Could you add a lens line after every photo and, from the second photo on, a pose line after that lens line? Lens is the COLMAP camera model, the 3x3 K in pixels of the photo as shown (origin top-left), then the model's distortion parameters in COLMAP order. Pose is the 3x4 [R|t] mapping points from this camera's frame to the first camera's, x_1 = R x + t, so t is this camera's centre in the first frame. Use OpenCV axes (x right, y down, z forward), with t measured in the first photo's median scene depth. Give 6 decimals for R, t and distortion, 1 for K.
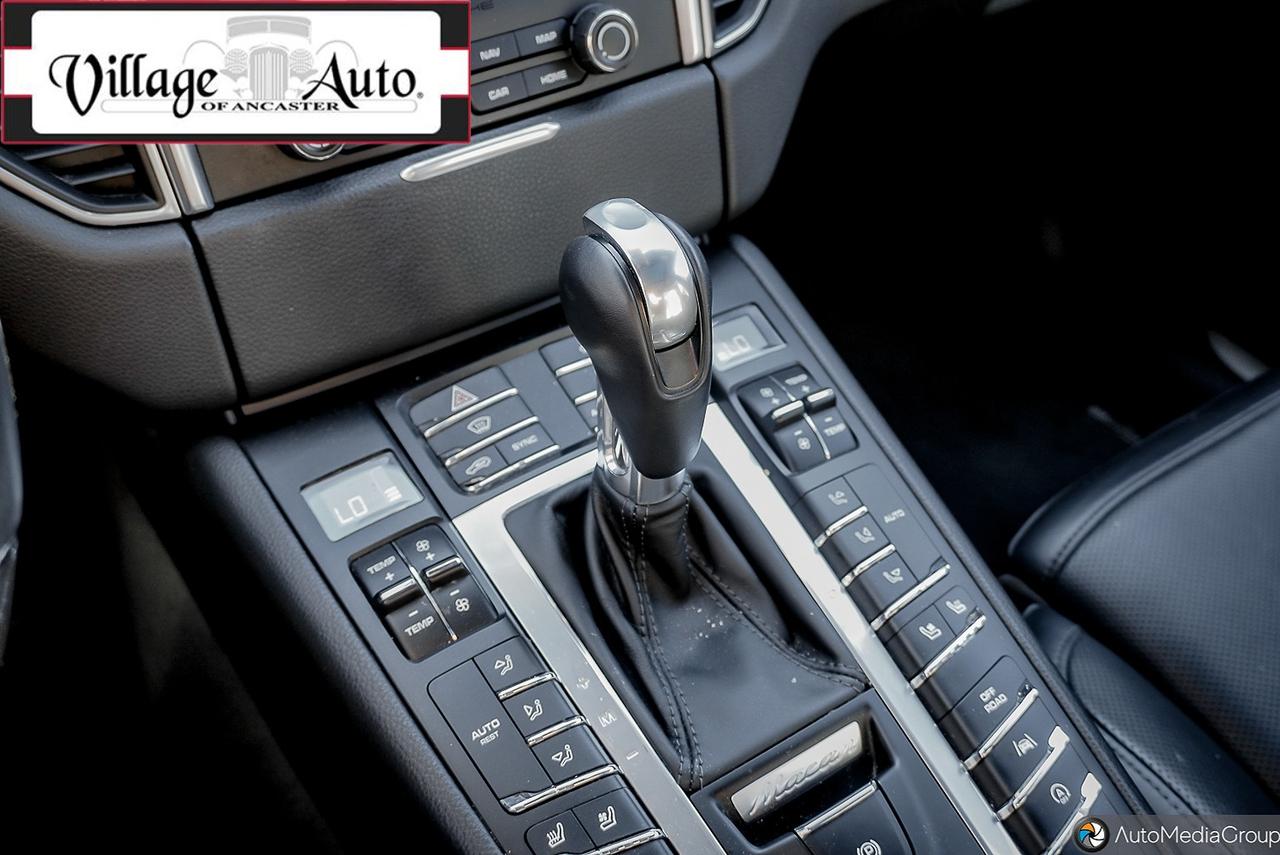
lens RADIAL K [[1247.3, 0, 635.3], [0, 1247.3, 422.2], [0, 0, 1]] dist [-0.029688, 0.000000]
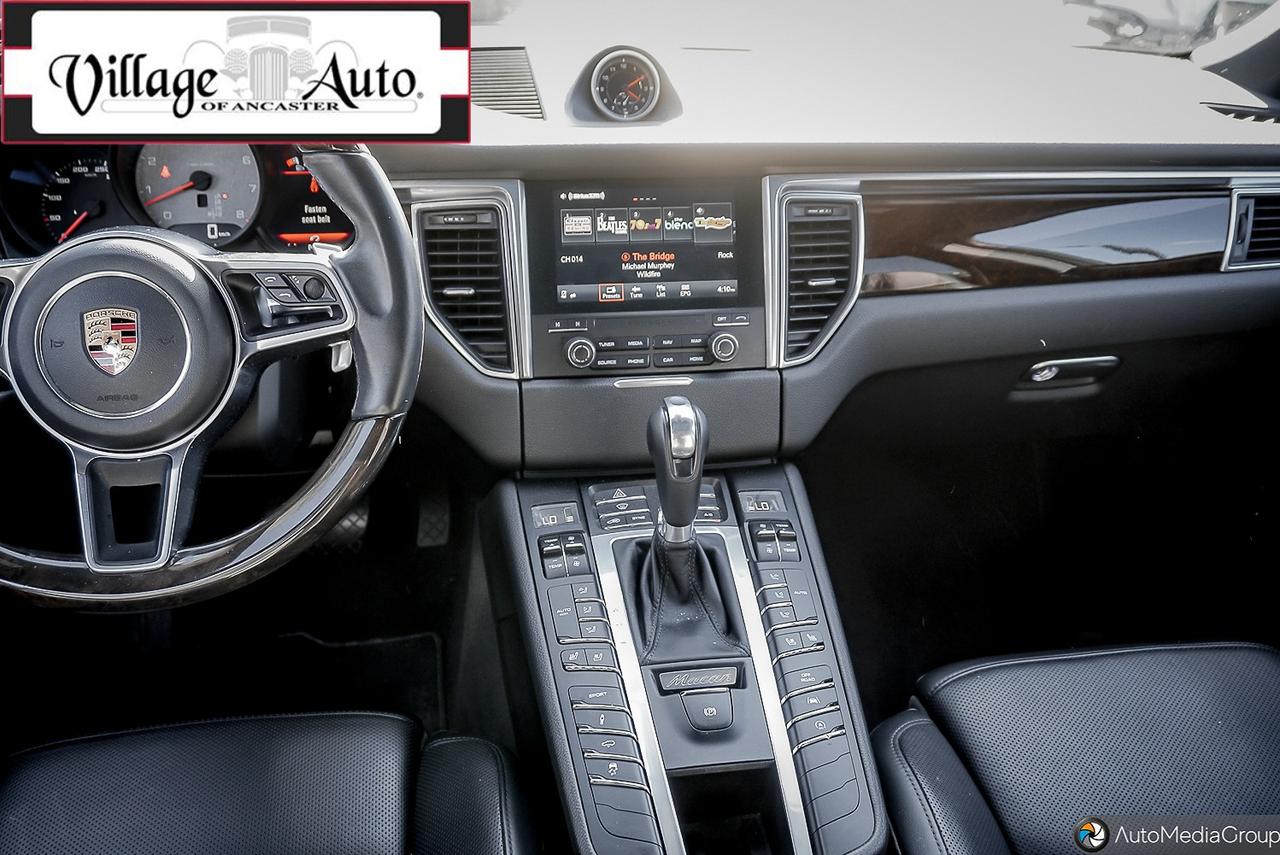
lens RADIAL K [[1038.0, 0, 619.2], [0, 1038.0, 410.9], [0, 0, 1]] dist [0.004073, -0.011940]
pose [[0.907843, 0.176917, -0.380160, 0.529045], [-0.289253, 0.920609, -0.262322, 0.328225], [0.303569, 0.348109, 0.886942, -0.632448]]
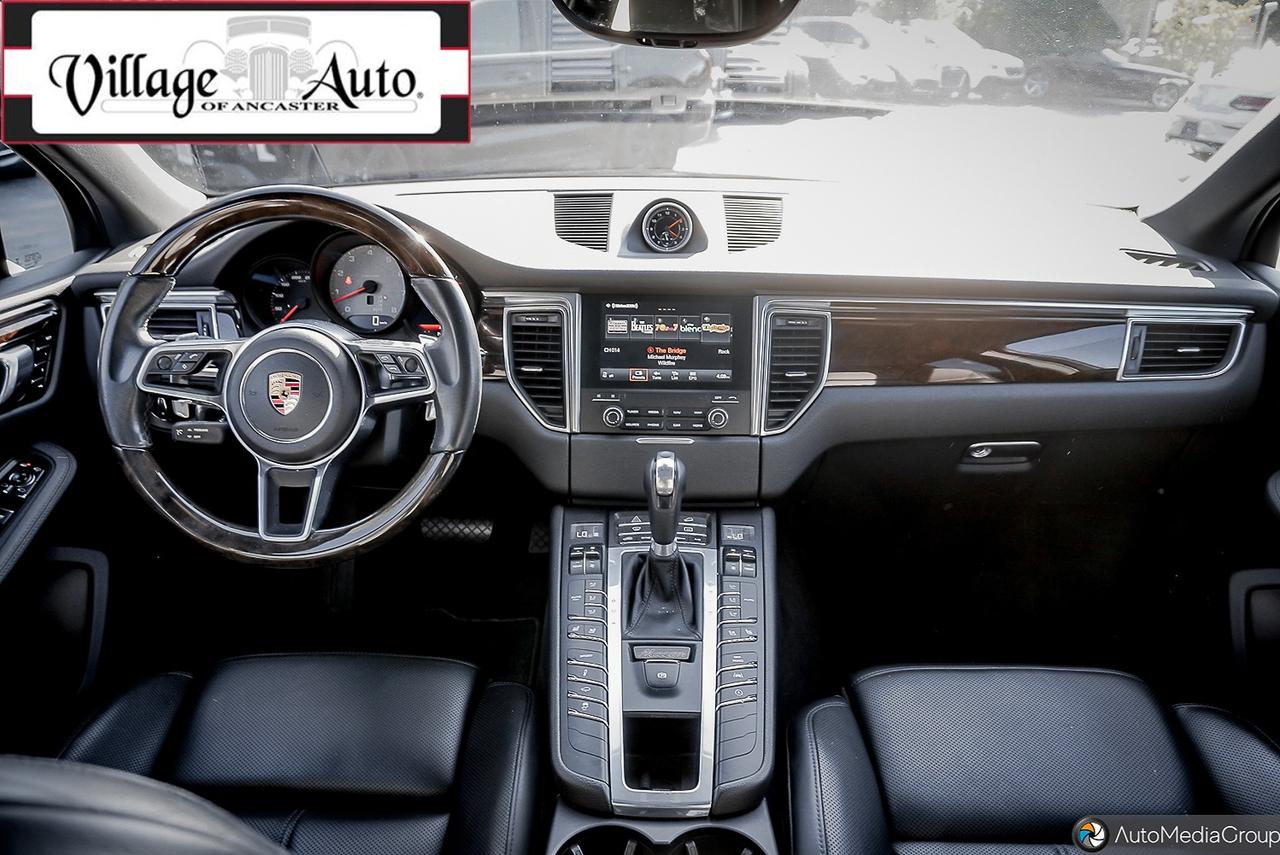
lens RADIAL K [[858.2, 0, 641.2], [0, 858.2, 424.5], [0, 0, 1]] dist [-0.040533, 0.012155]
pose [[0.827427, 0.209398, -0.521073, 0.915893], [-0.382707, 0.889308, -0.250335, 0.295468], [0.410974, 0.406552, 0.815975, -0.758338]]
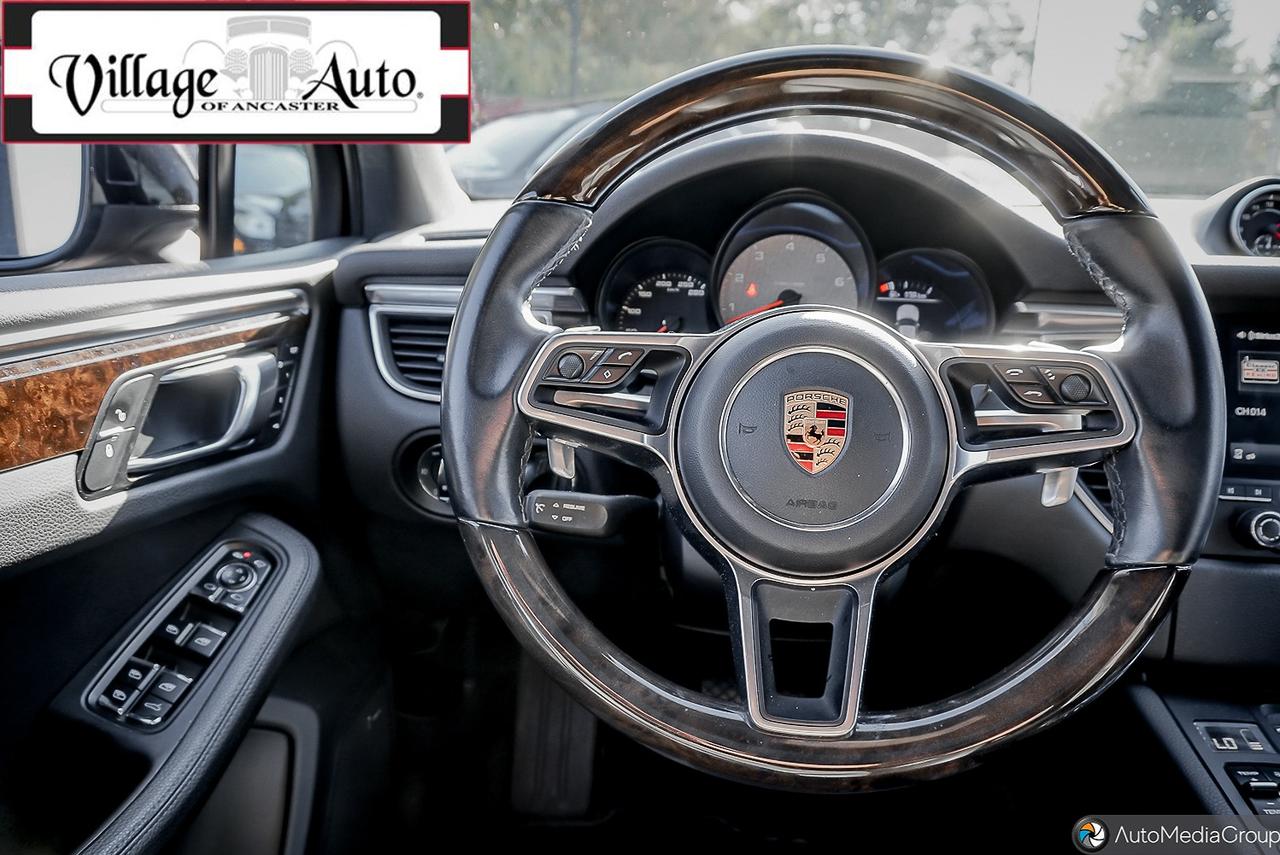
lens RADIAL K [[923.2, 0, 602.5], [0, 923.2, 462.3], [0, 0, 1]] dist [-0.047246, 0.000363]
pose [[0.749574, 0.178640, -0.637359, -0.150301], [-0.460644, 0.832253, -0.308482, 0.495627], [0.475337, 0.524826, 0.706125, -0.418913]]
